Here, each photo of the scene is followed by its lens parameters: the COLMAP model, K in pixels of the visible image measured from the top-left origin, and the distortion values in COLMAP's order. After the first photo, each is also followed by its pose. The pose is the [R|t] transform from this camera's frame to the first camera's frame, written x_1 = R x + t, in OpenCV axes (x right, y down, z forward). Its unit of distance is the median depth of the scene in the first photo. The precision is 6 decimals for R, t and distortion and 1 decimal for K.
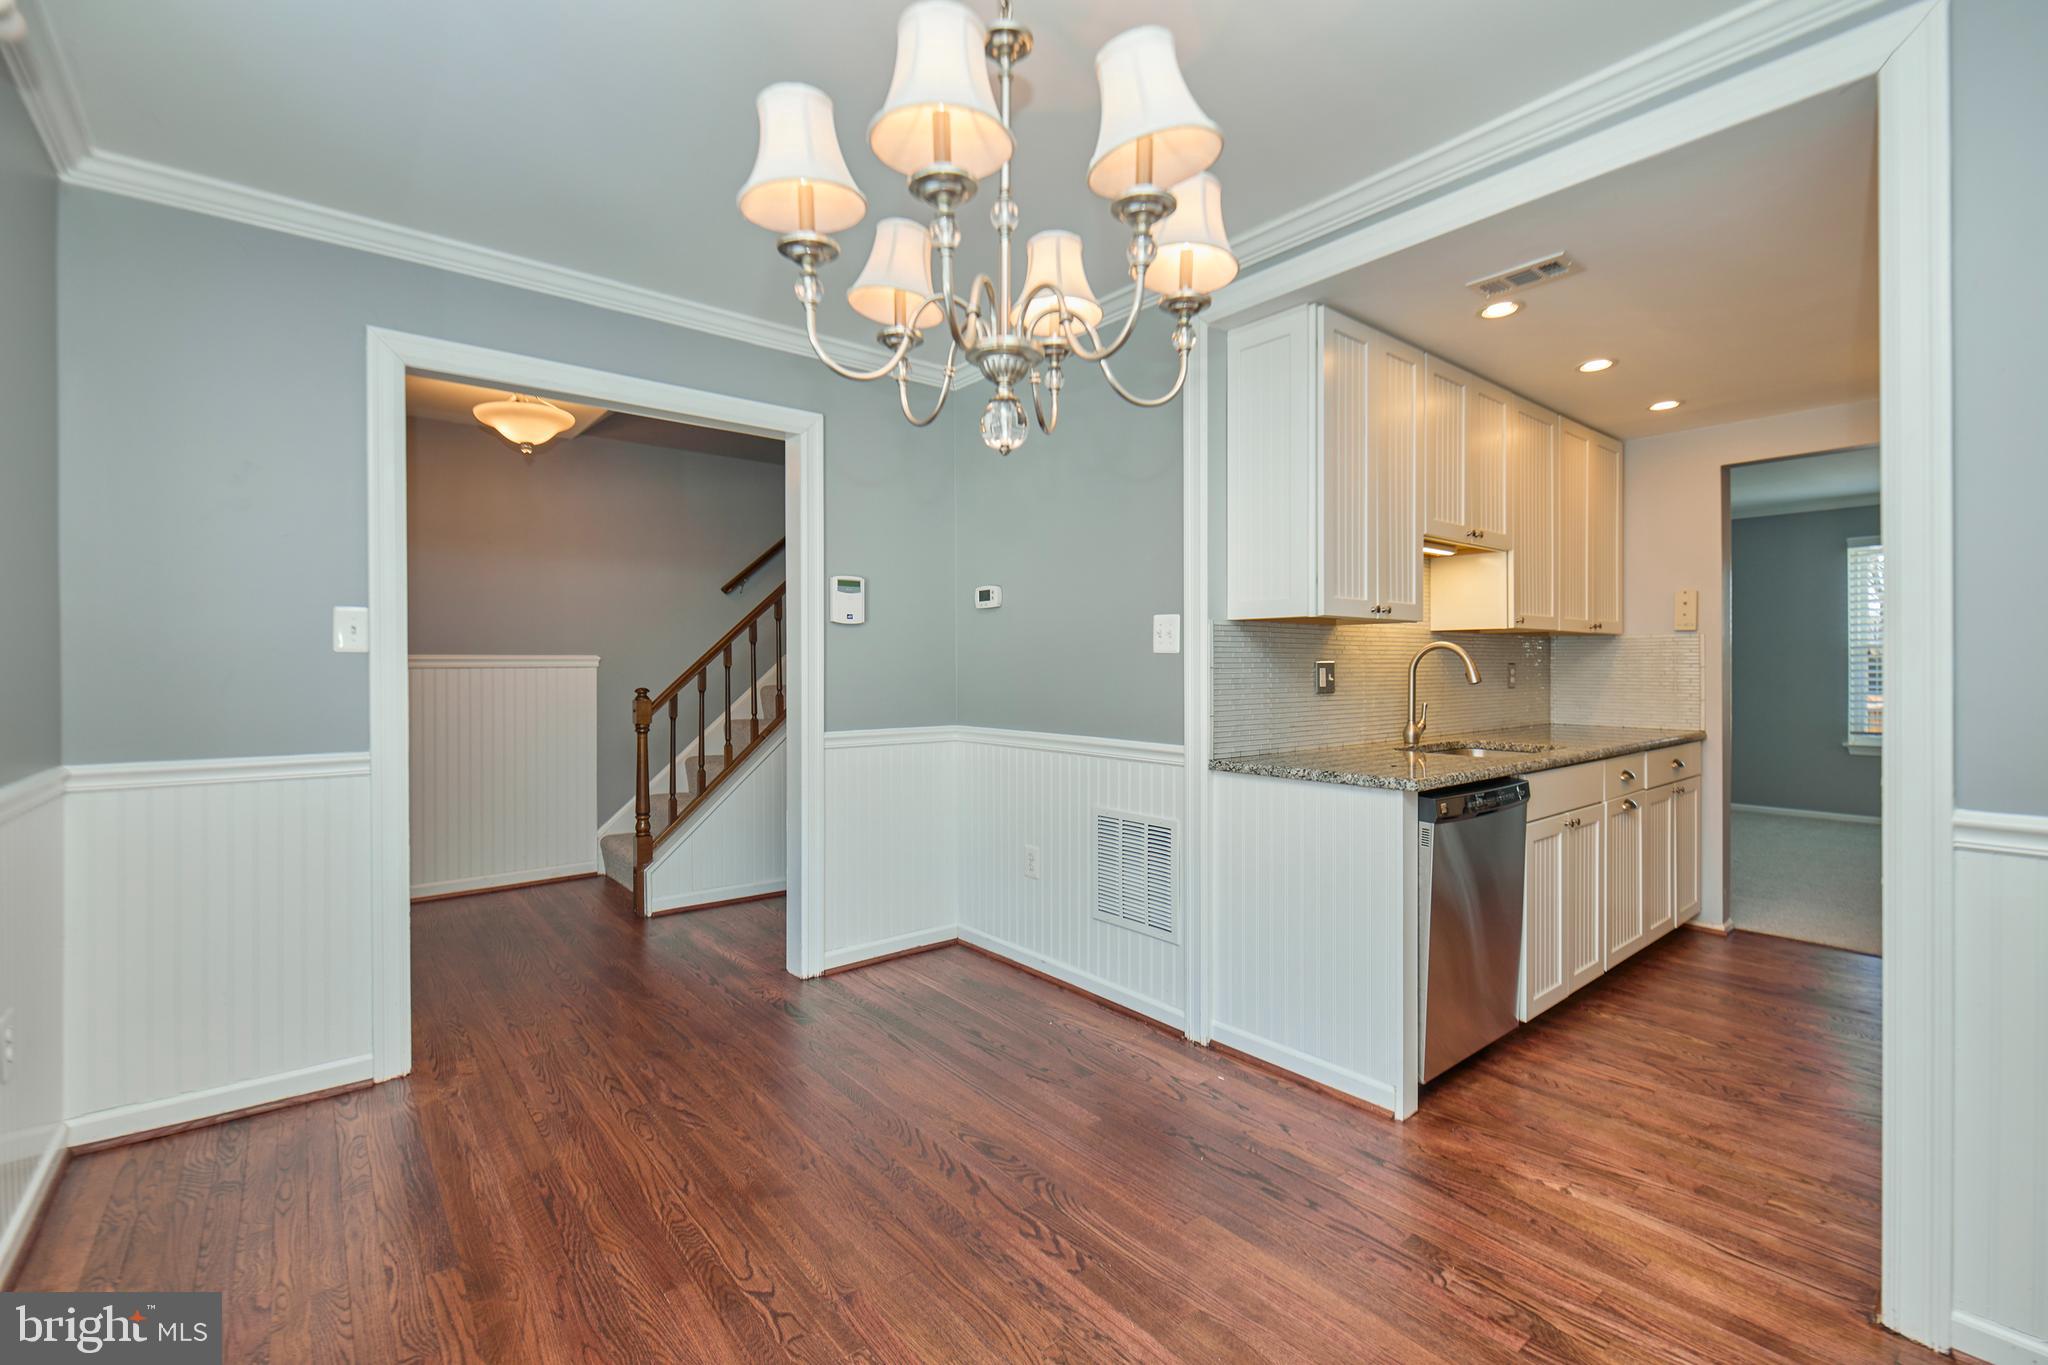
lens RADIAL K [[886.0, 0, 1033.9], [0, 886.0, 678.9], [0, 0, 1]] dist [-0.000613, 0.000030]
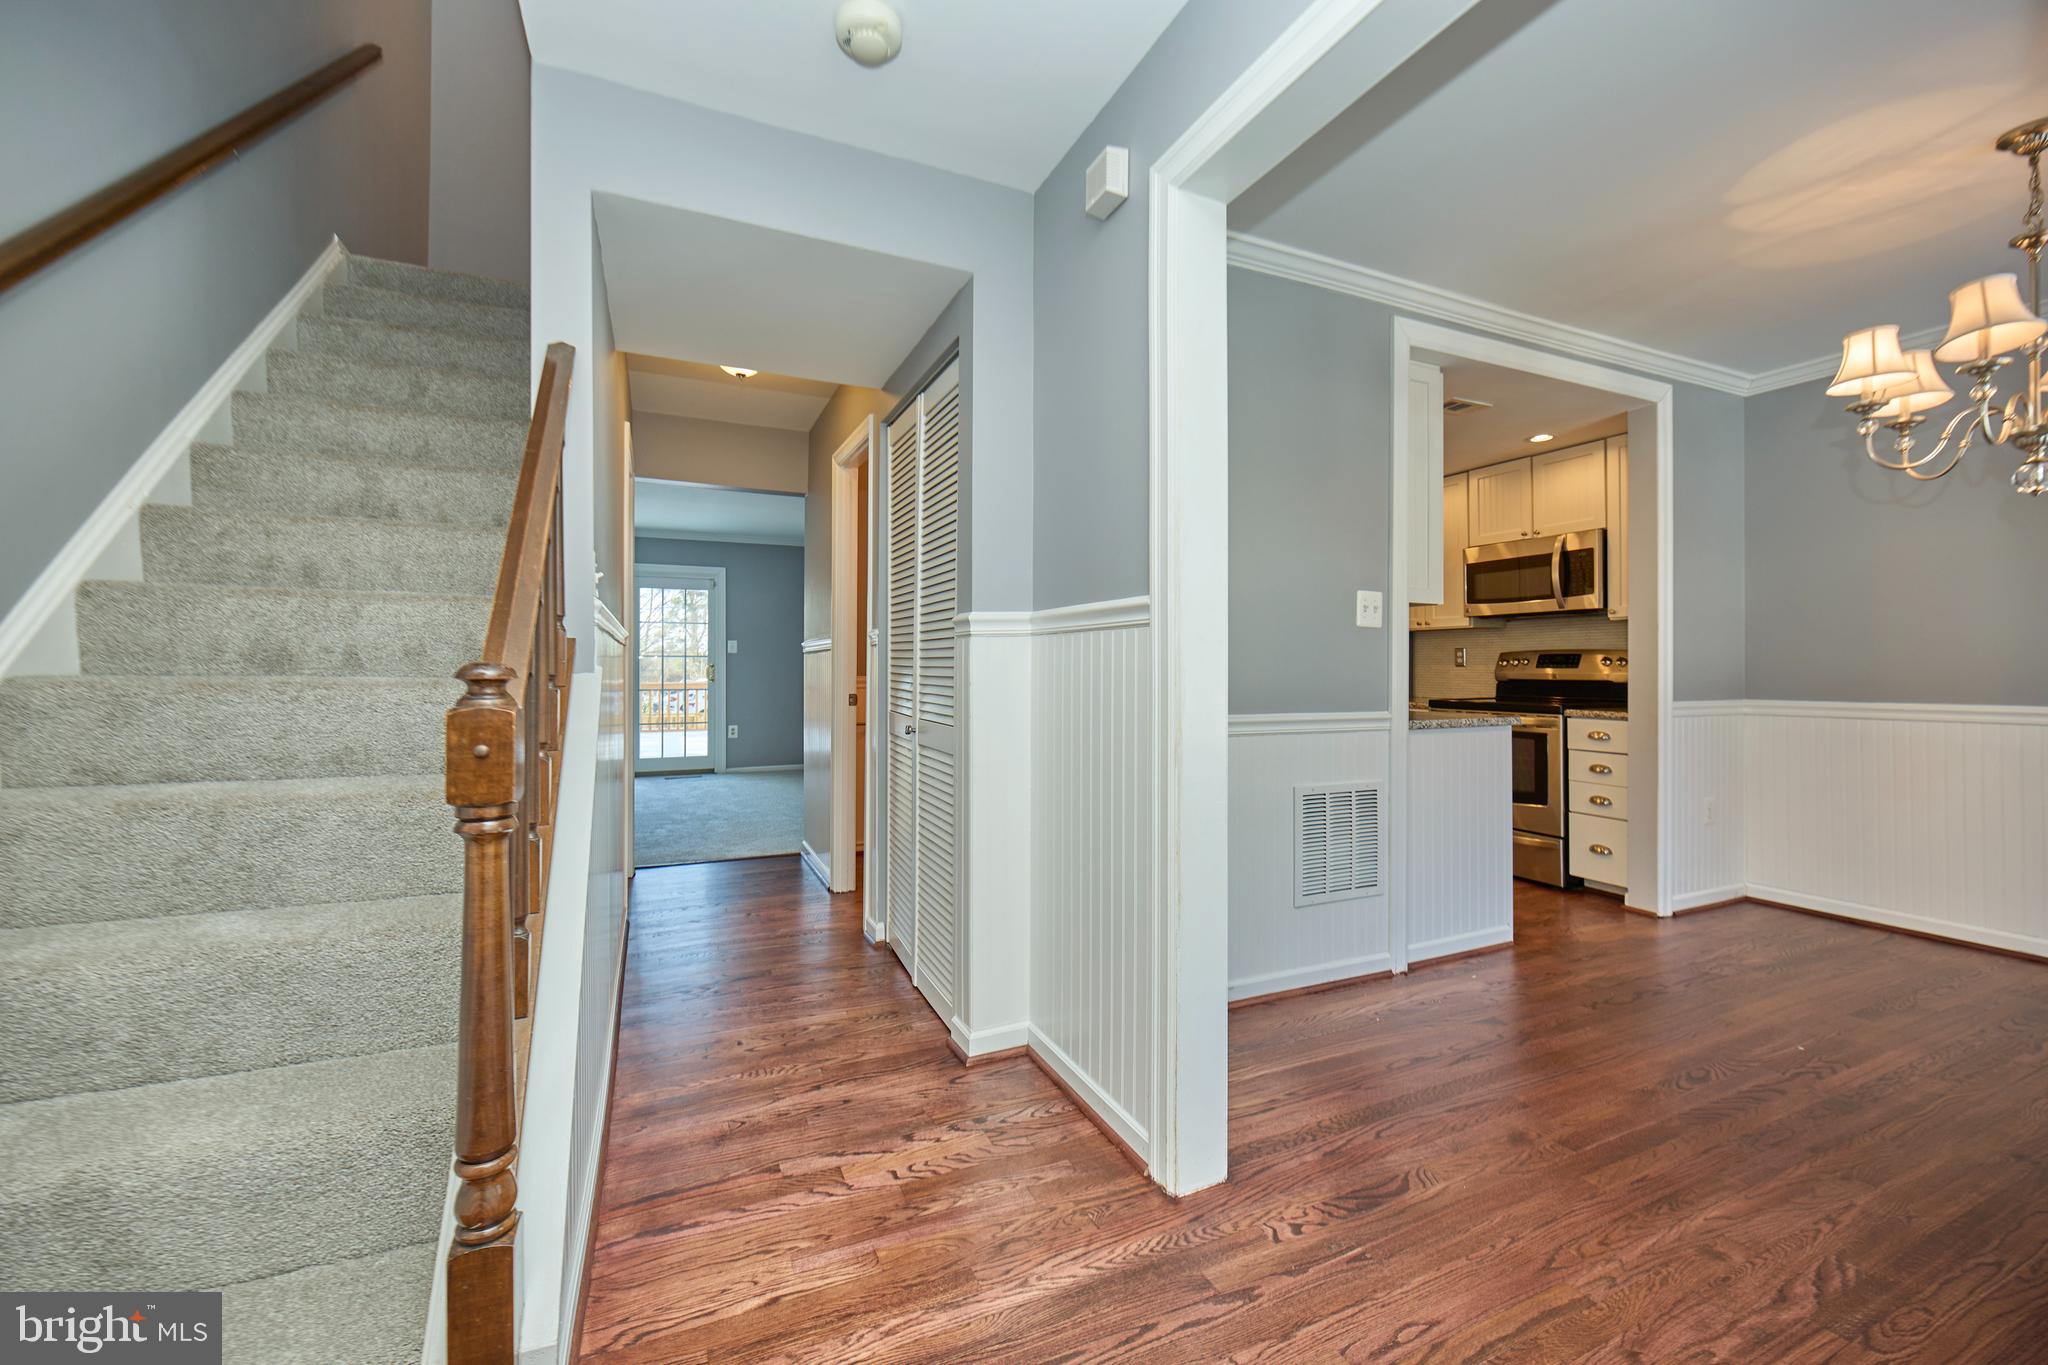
lens RADIAL K [[831.4, 0, 1037.1], [0, 831.4, 668.3], [0, 0, 1]] dist [-0.001695, -0.000435]
pose [[0.251617, -0.002645, 0.967823, -0.919872], [0.005522, 0.999984, 0.001297, 0.017319], [-0.967811, 0.005018, 0.251628, 1.133153]]
